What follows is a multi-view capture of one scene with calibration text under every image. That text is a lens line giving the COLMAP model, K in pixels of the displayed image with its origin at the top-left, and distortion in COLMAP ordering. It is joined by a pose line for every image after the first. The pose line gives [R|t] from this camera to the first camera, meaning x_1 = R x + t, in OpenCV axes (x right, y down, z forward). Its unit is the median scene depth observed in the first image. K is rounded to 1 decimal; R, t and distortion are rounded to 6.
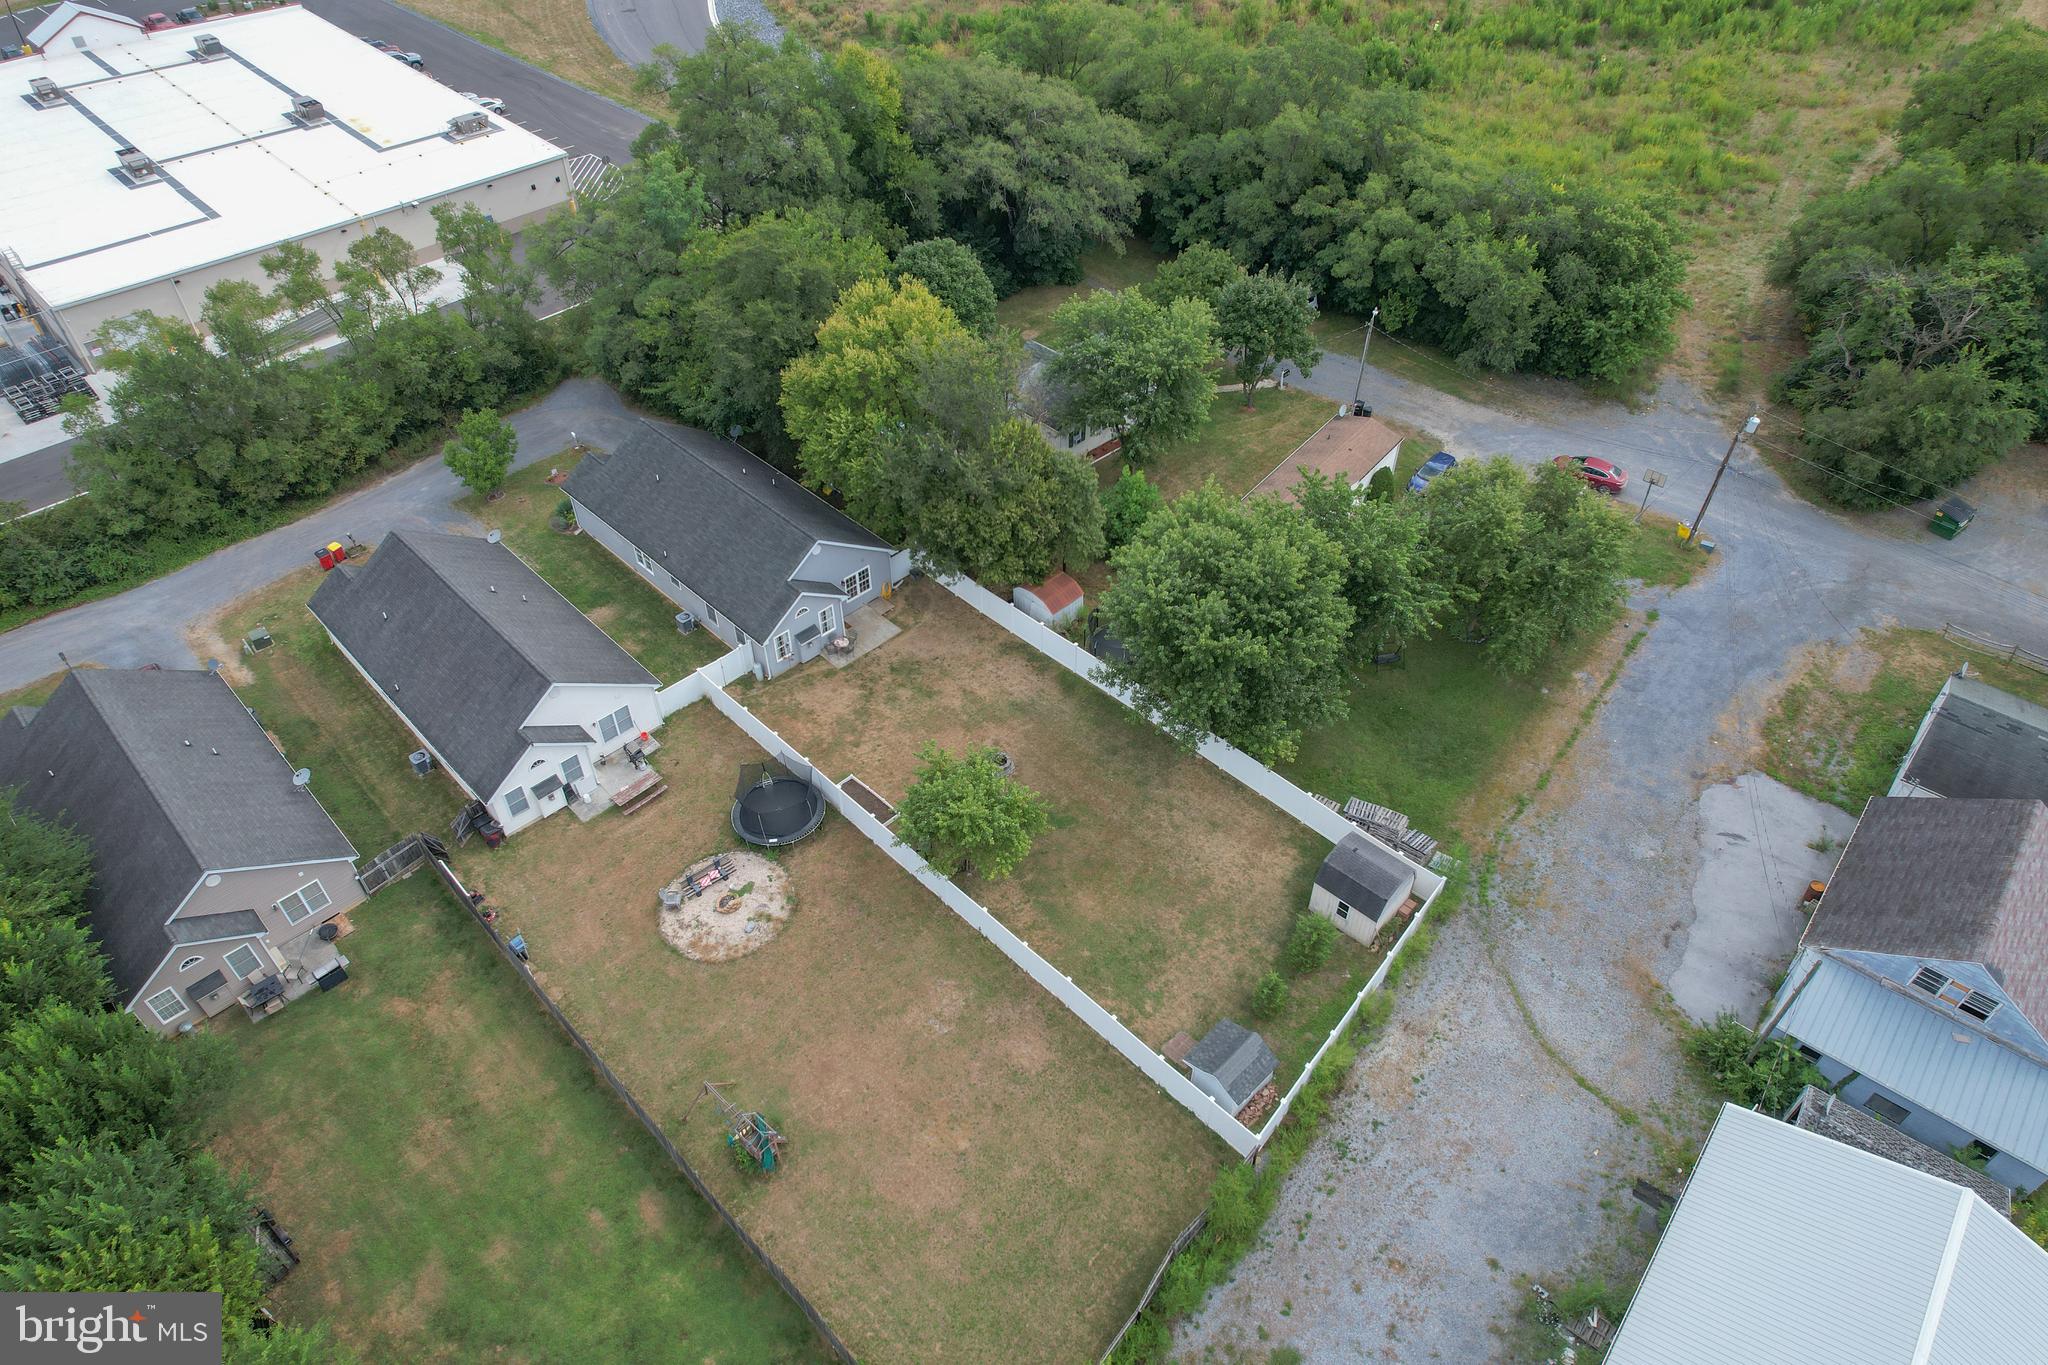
lens RADIAL K [[1299.2, 0, 1024.0], [0, 1299.2, 682.5], [0, 0, 1]] dist [-0.074339, 0.067902]
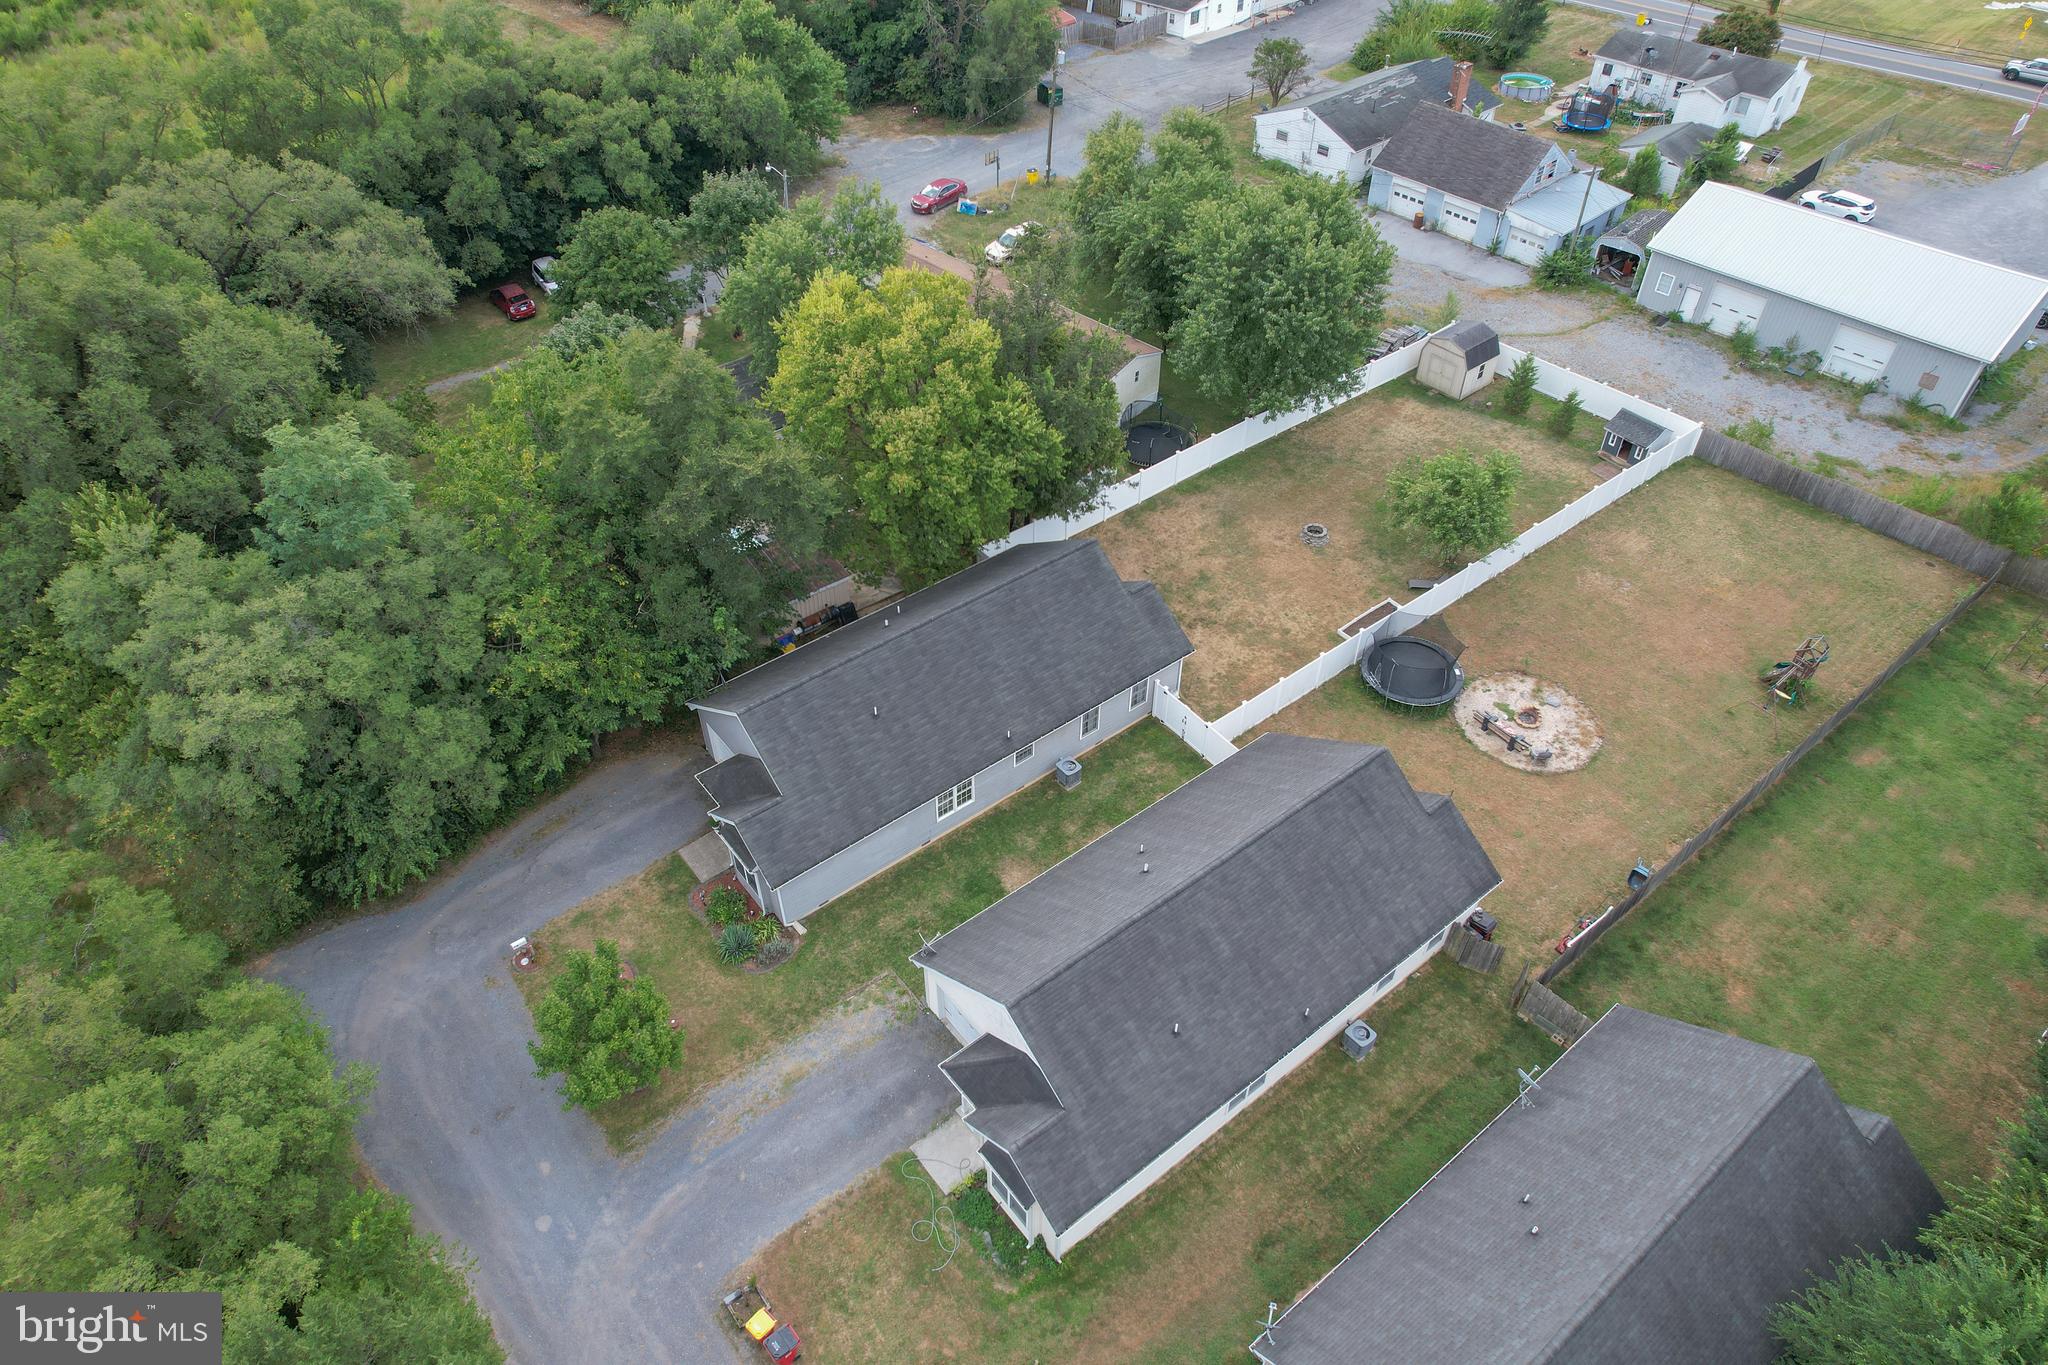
lens RADIAL K [[1299.2, 0, 1024.0], [0, 1299.2, 682.5], [0, 0, 1]] dist [-0.074339, 0.067902]
pose [[0.110753, -0.679052, 0.725688, -0.967034], [0.671714, 0.589301, 0.448914, -0.536325], [-0.732484, 0.437736, 0.521396, 0.781955]]
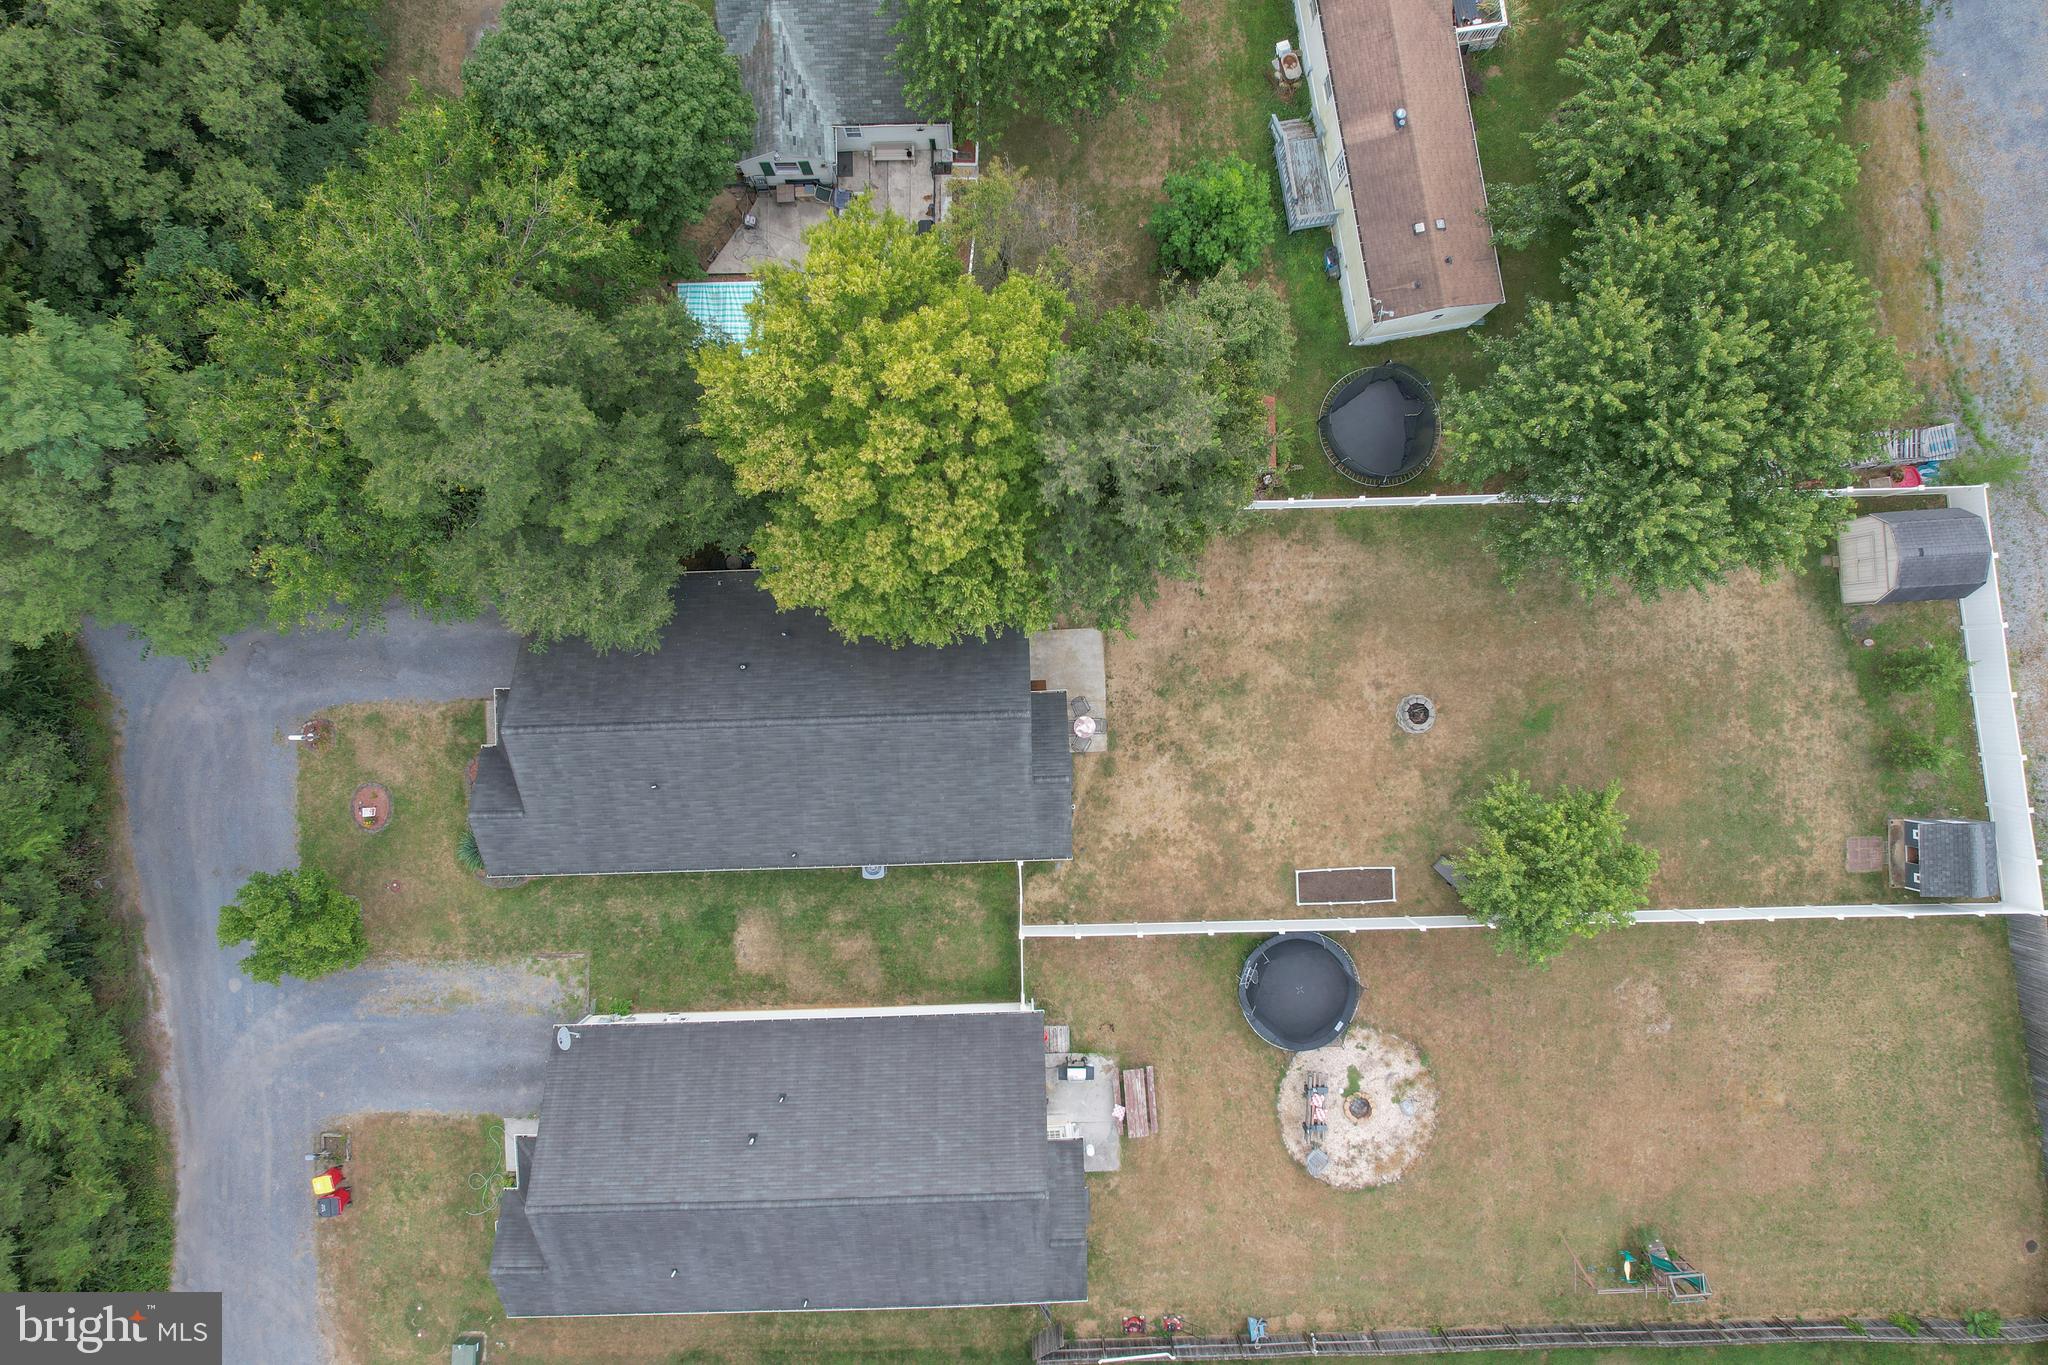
lens RADIAL K [[1299.2, 0, 1024.0], [0, 1299.2, 682.5], [0, 0, 1]] dist [-0.074339, 0.067902]
pose [[0.680490, -0.732755, -0.001794, -0.178419], [0.494307, 0.457239, 0.739320, -0.684112], [-0.540920, -0.503987, 0.673352, 0.715494]]
